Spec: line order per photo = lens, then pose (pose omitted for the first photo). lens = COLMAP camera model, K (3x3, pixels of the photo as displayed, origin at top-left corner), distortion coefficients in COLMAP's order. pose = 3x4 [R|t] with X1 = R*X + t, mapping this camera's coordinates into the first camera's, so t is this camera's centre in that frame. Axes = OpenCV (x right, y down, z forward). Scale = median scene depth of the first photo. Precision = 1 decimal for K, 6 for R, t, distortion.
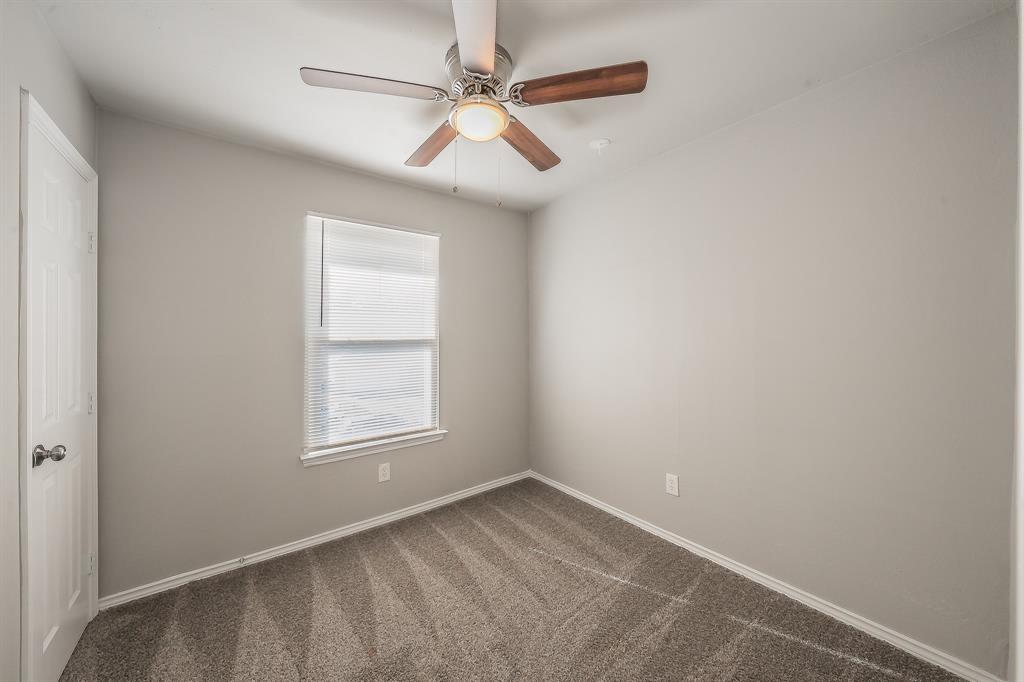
lens RADIAL K [[372.6, 0, 512.6], [0, 372.6, 336.2], [0, 0, 1]] dist [0.001841, 0.000104]
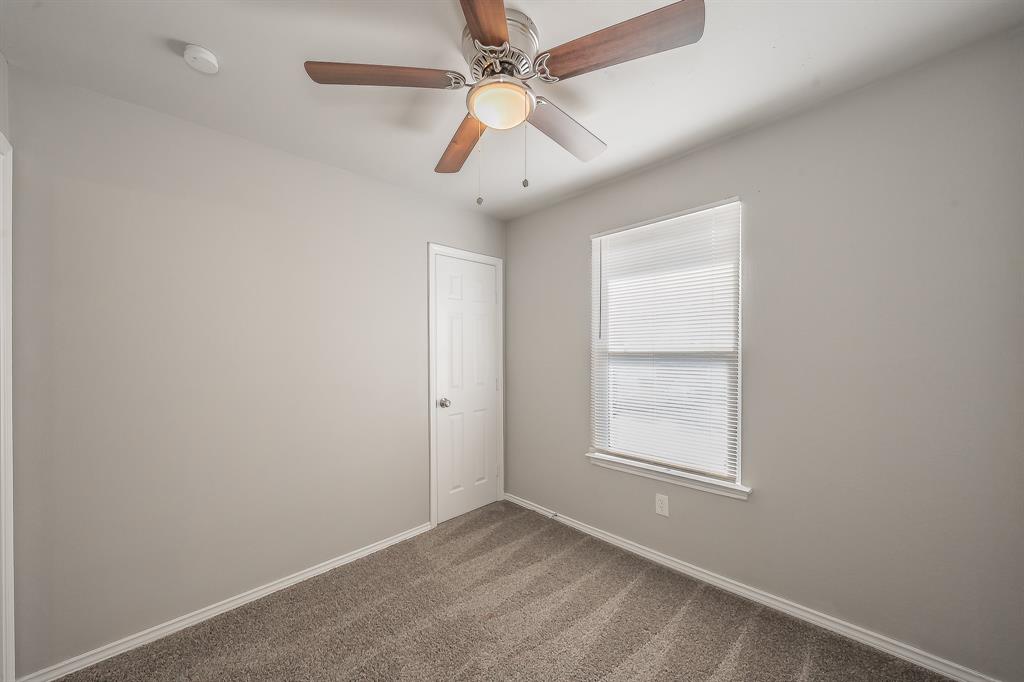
lens RADIAL K [[374.6, 0, 509.3], [0, 374.6, 351.5], [0, 0, 1]] dist [0.000078, 0.000025]
pose [[0.124585, 0.012911, -0.992125, 0.512680], [0.005114, 0.999894, 0.013655, -0.004141], [0.992196, -0.006775, 0.124506, 0.594131]]
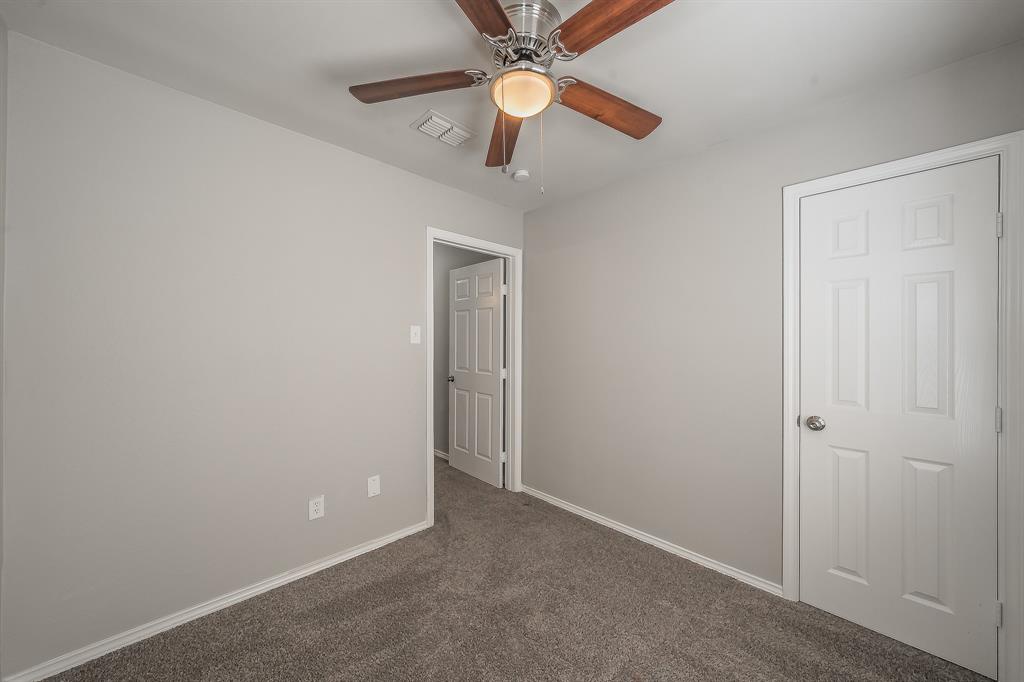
lens RADIAL K [[378.2, 0, 512.0], [0, 378.2, 341.0], [0, 0, 1]] dist [0.000369, 0.000009]
pose [[-0.993096, 0.004071, -0.117235, 0.020271], [0.002811, 0.999936, 0.010919, -0.004298], [0.117272, 0.010514, -0.993044, 1.223715]]
